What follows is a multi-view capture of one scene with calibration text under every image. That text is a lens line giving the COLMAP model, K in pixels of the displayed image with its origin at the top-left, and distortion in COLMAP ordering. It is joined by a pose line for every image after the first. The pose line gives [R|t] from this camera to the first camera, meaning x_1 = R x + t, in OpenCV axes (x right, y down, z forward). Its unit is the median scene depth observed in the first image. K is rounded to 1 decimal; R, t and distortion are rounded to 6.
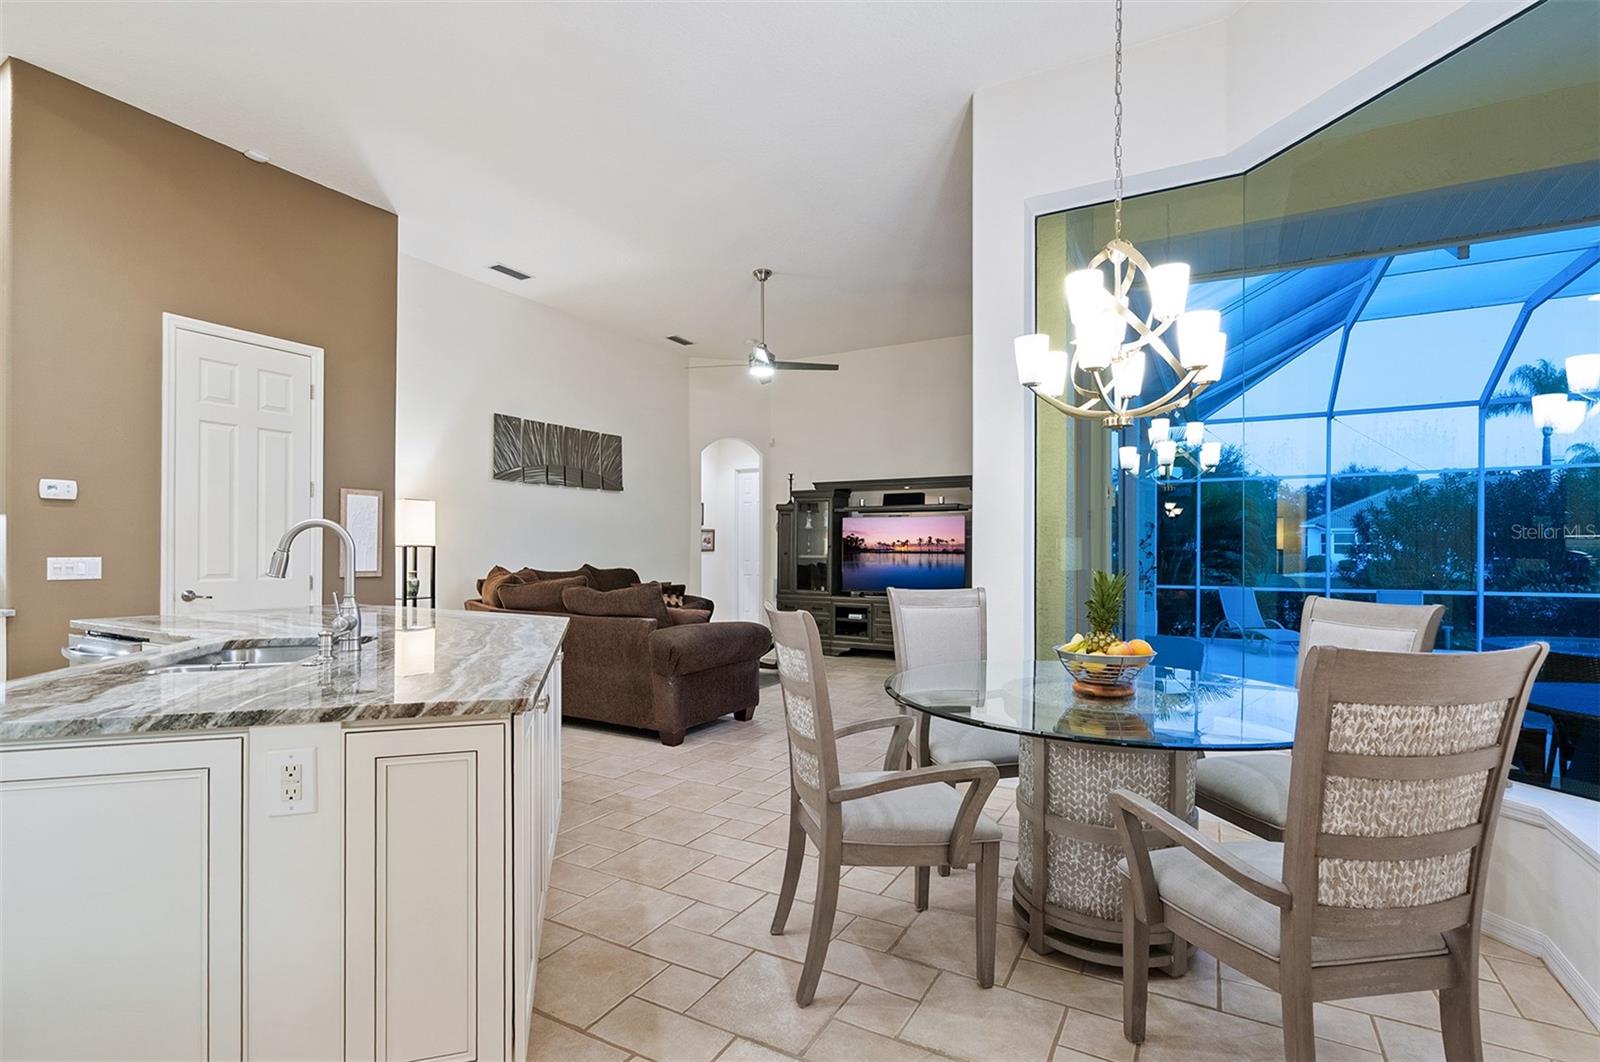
lens RADIAL K [[727.7, 0, 797.2], [0, 727.7, 540.4], [0, 0, 1]] dist [0.009603, -0.000057]
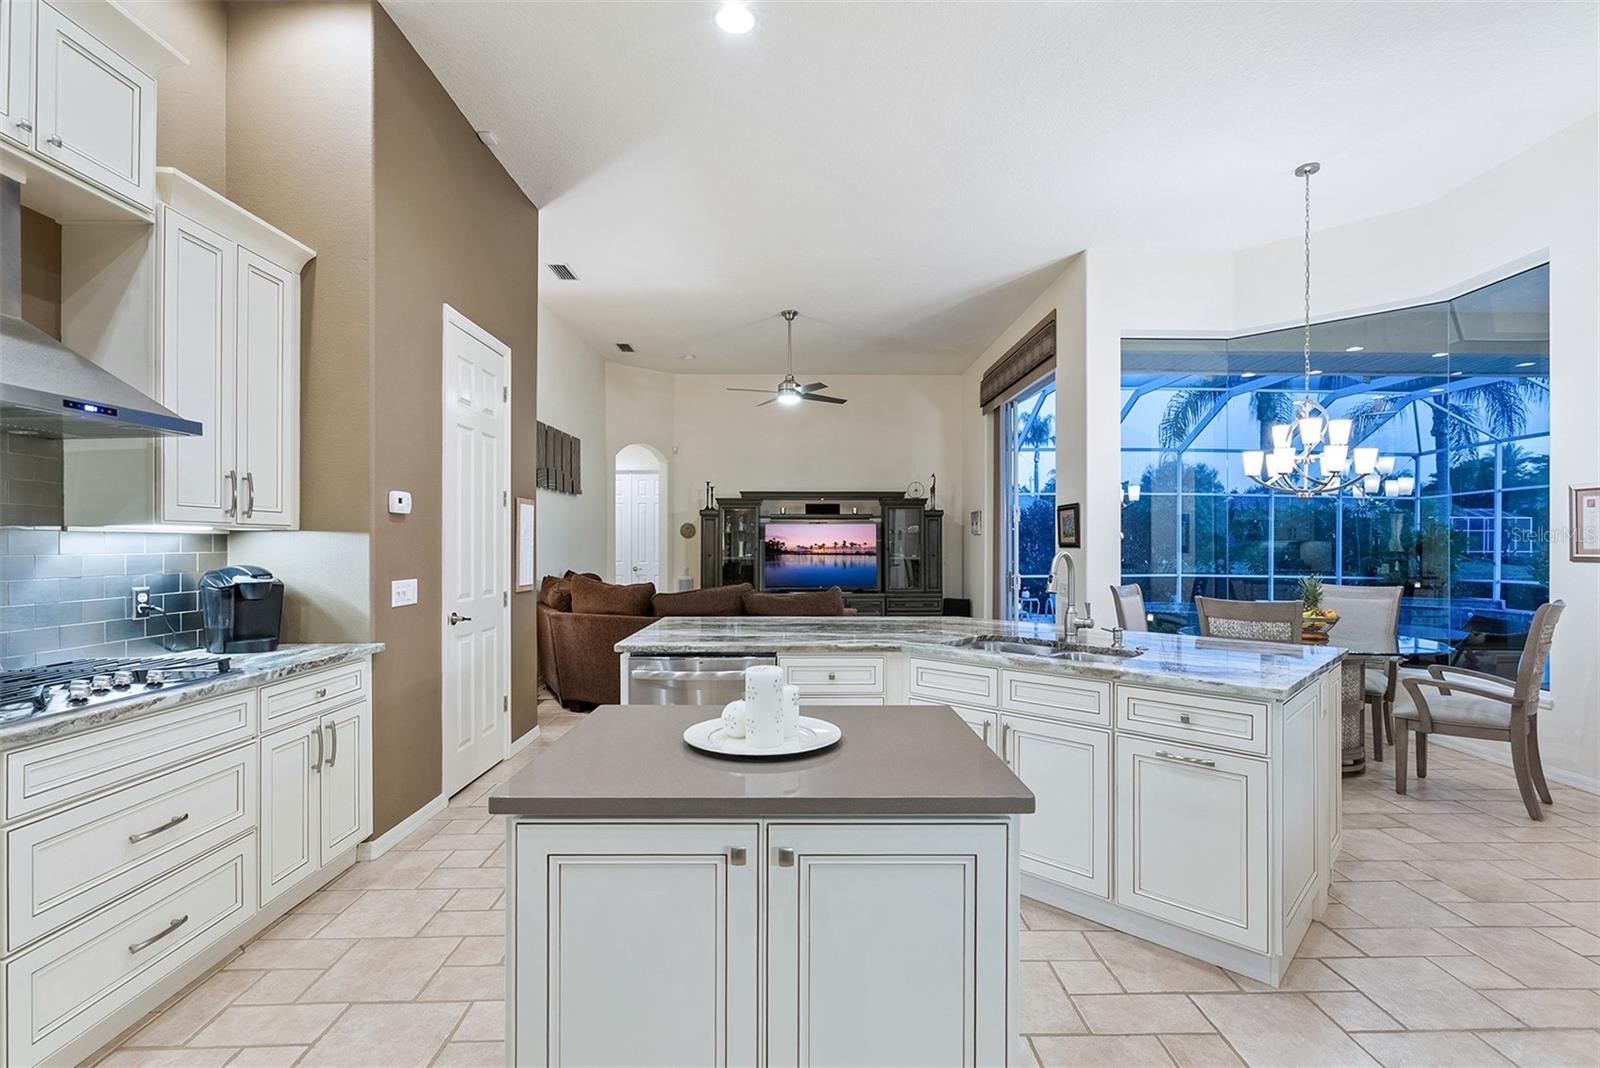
lens RADIAL K [[727.7, 0, 797.2], [0, 727.7, 543.4], [0, 0, 1]] dist [0.009603, -0.000057]
pose [[0.859177, -0.005036, 0.511653, -0.493383], [-0.001419, 0.999924, 0.012224, -0.015339], [-0.511676, -0.011228, 0.859105, 0.007098]]
